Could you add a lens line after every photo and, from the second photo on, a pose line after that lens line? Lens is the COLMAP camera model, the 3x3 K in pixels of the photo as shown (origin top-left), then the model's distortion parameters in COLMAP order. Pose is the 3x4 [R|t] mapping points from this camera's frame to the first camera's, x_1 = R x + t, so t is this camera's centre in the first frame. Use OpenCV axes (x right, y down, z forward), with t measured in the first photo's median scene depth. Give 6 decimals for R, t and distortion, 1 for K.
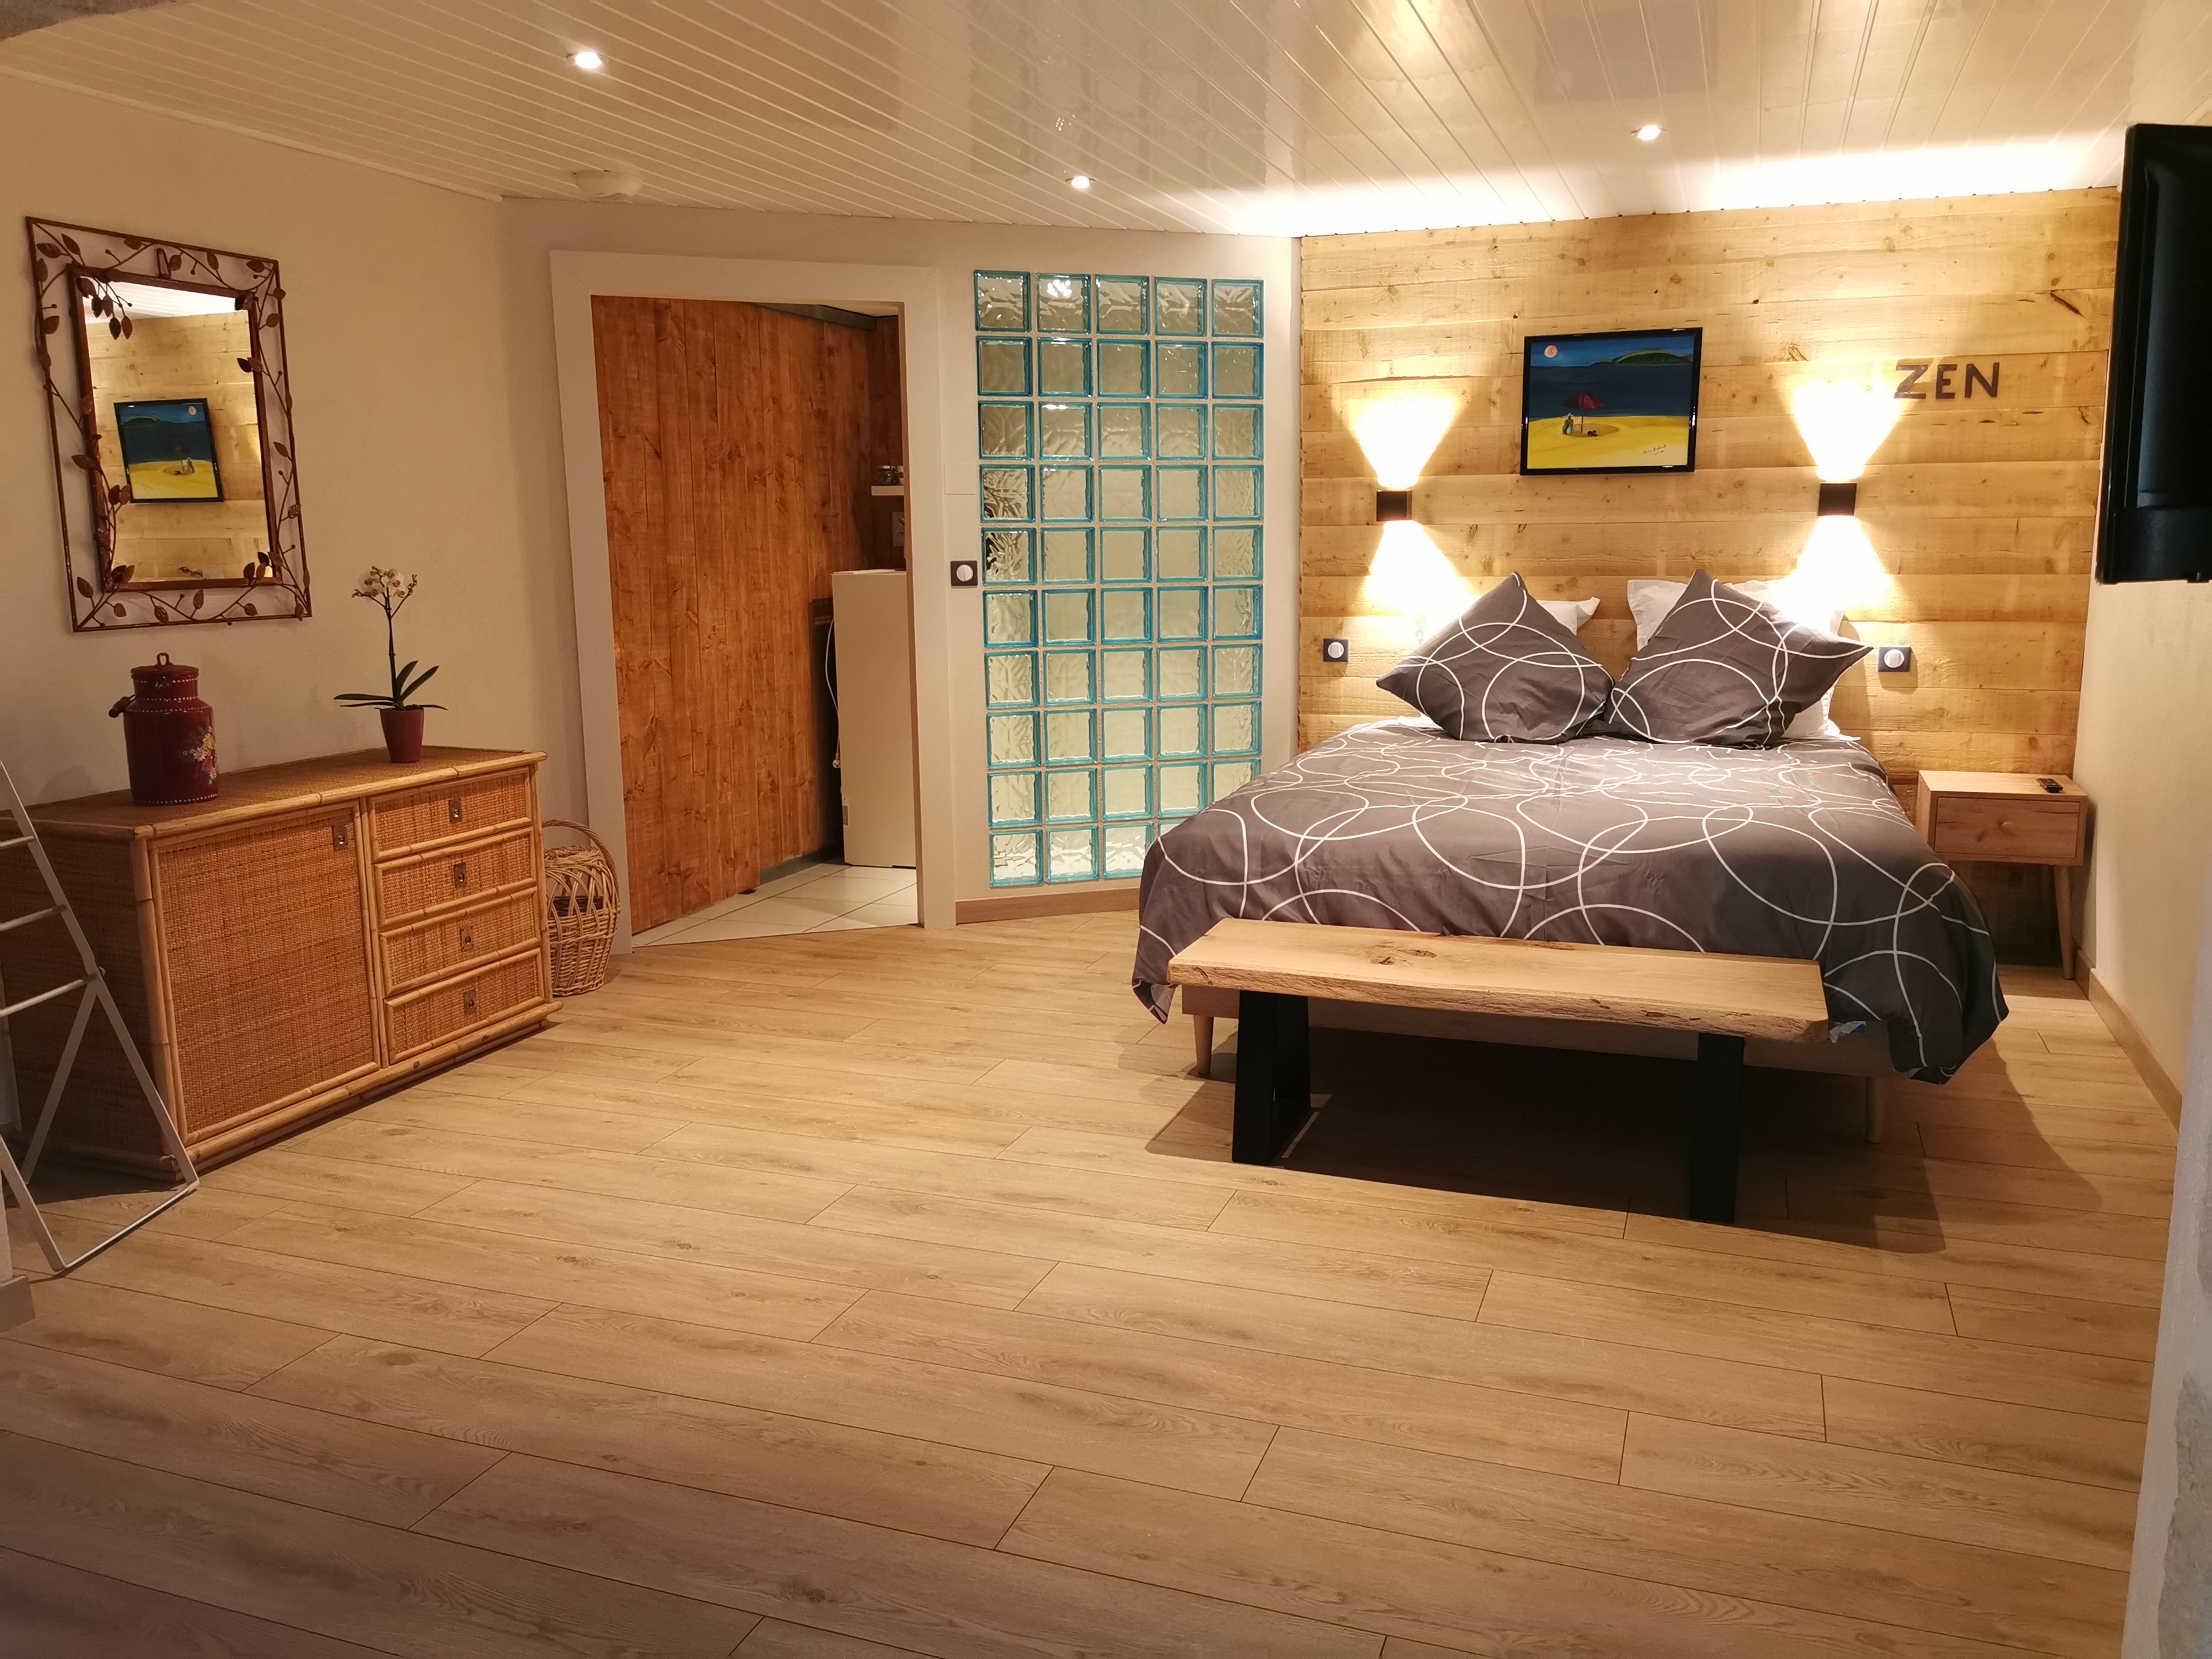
lens RADIAL K [[1753.5, 0, 1107.1], [0, 1753.5, 823.7], [0, 0, 1]] dist [0.061744, -0.009063]
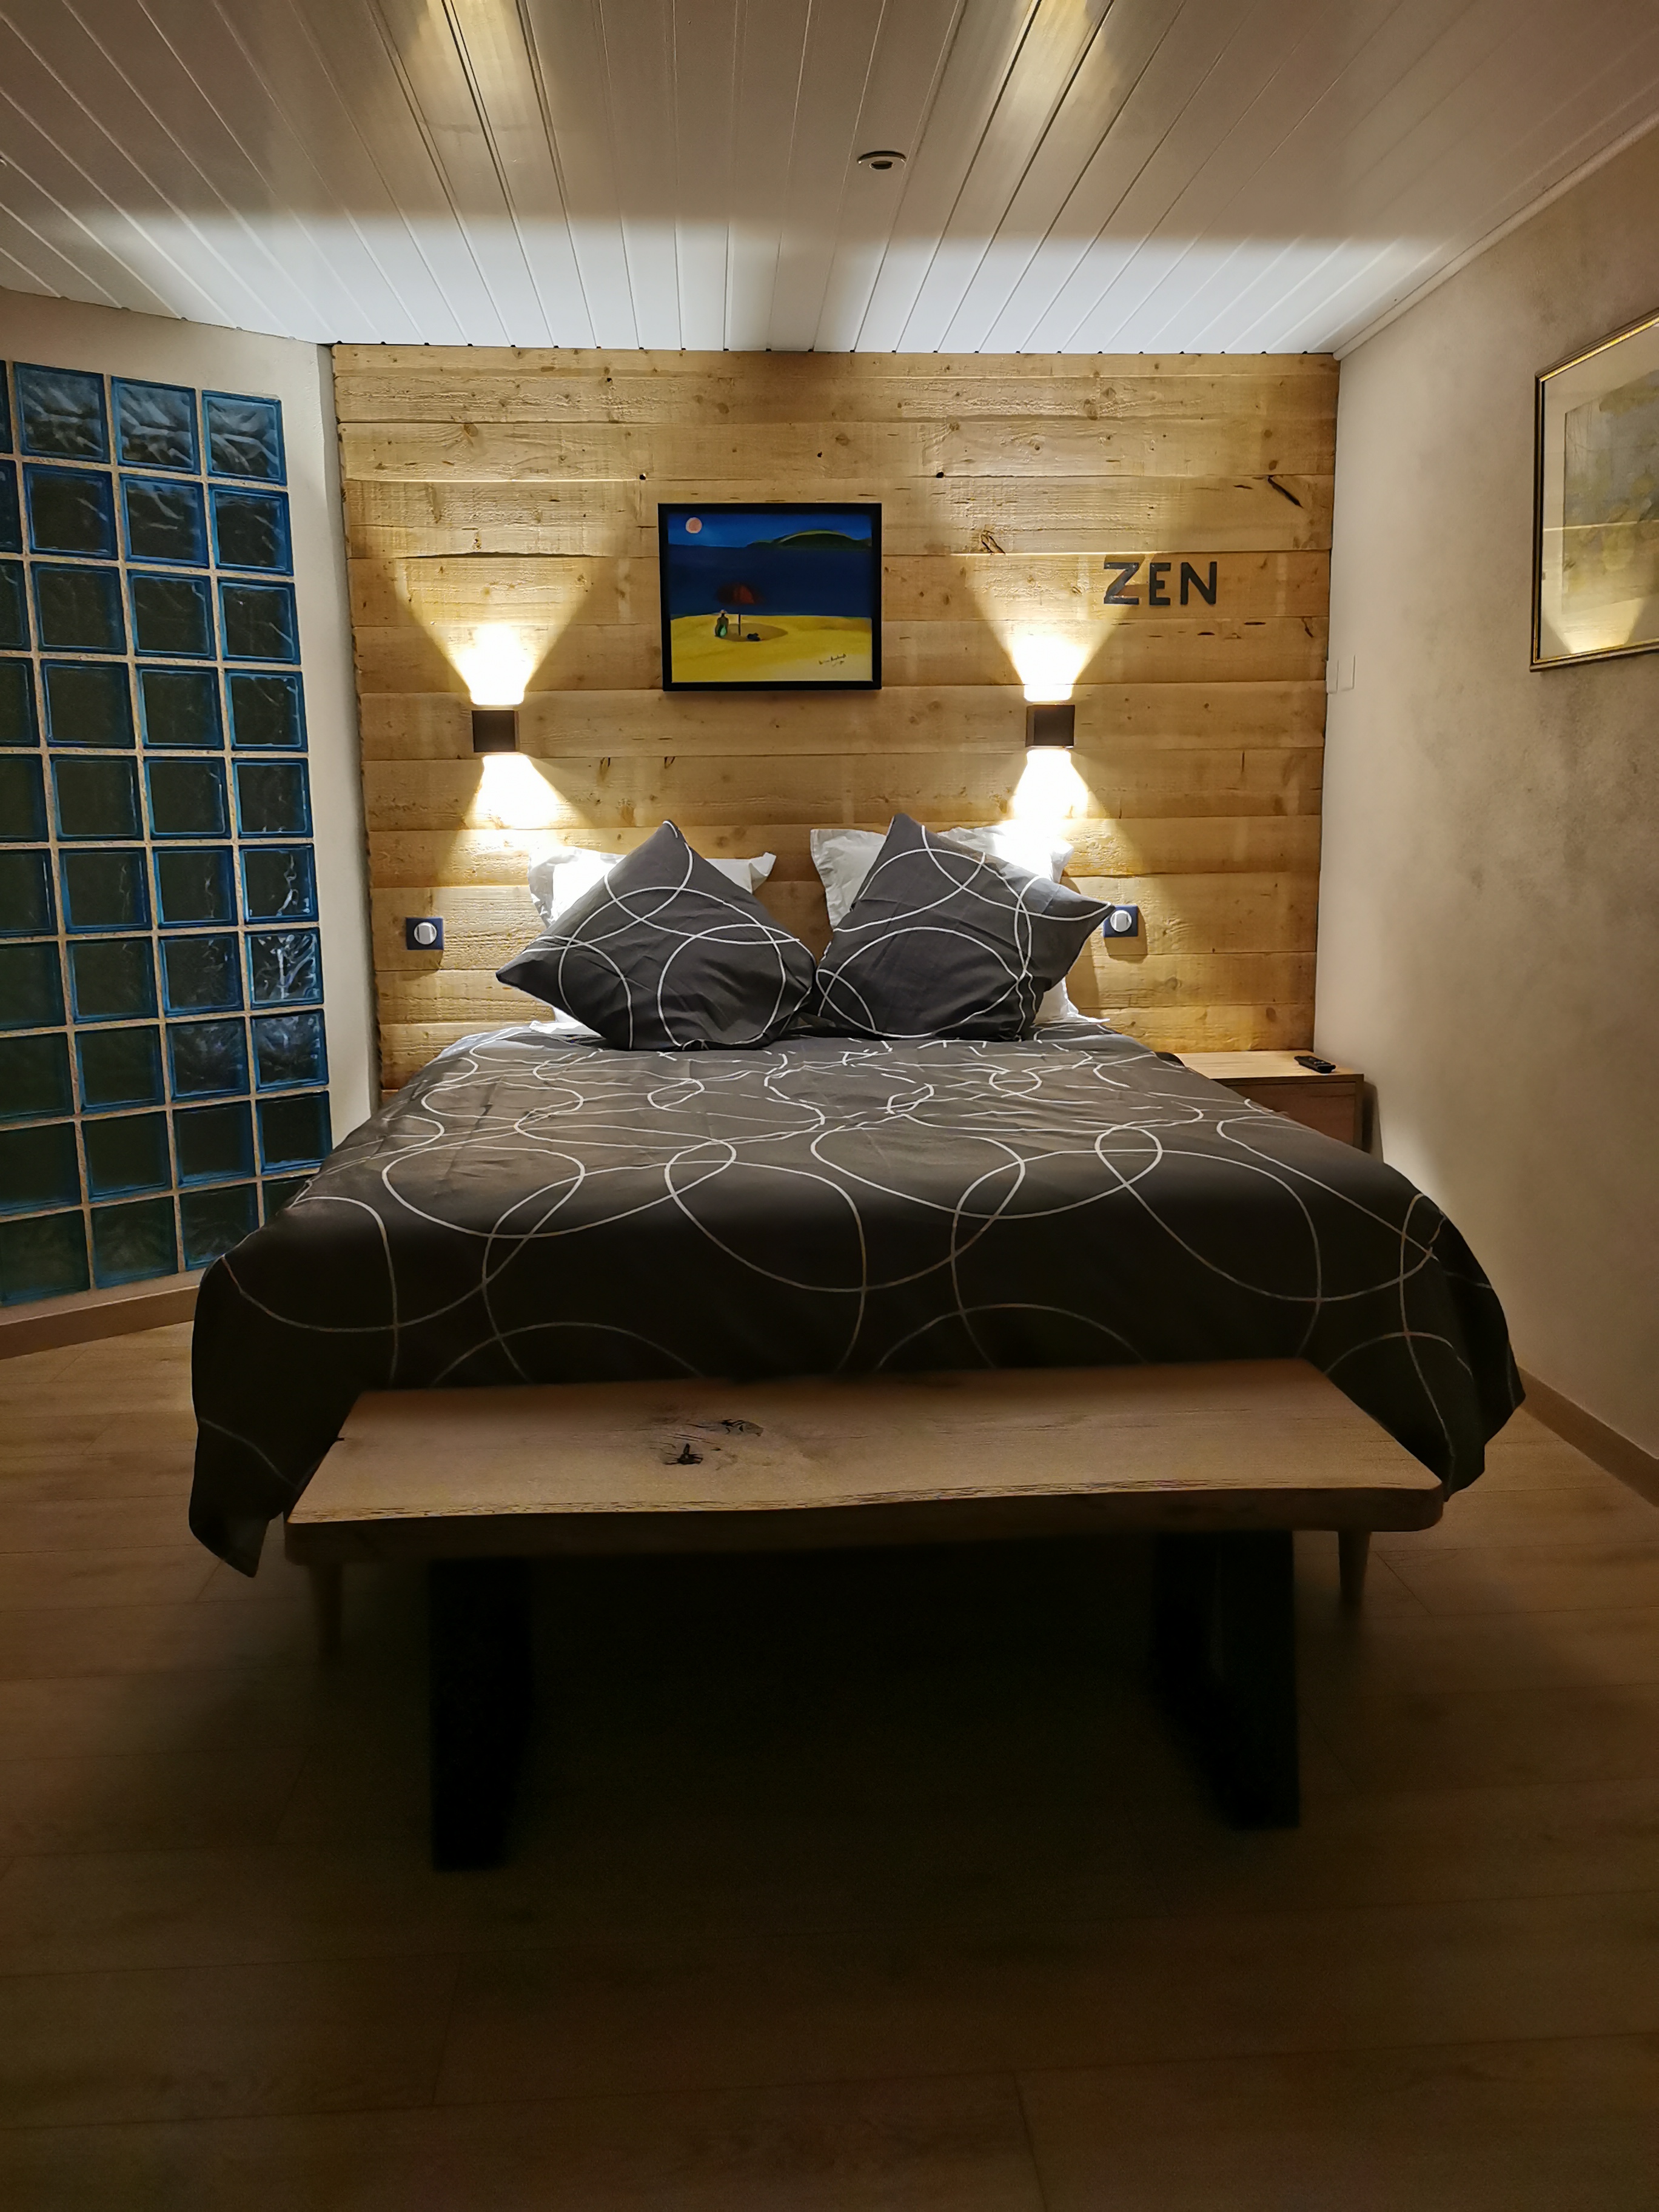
lens RADIAL K [[1753.5, 0, 824.0], [0, 1753.5, 1093.0], [0, 0, 1]] dist [0.061744, -0.009063]
pose [[0.915724, -0.069218, 0.395801, -0.011562], [0.075734, 0.997128, -0.000839, -0.023116], [-0.394606, 0.030744, 0.918336, 0.307161]]
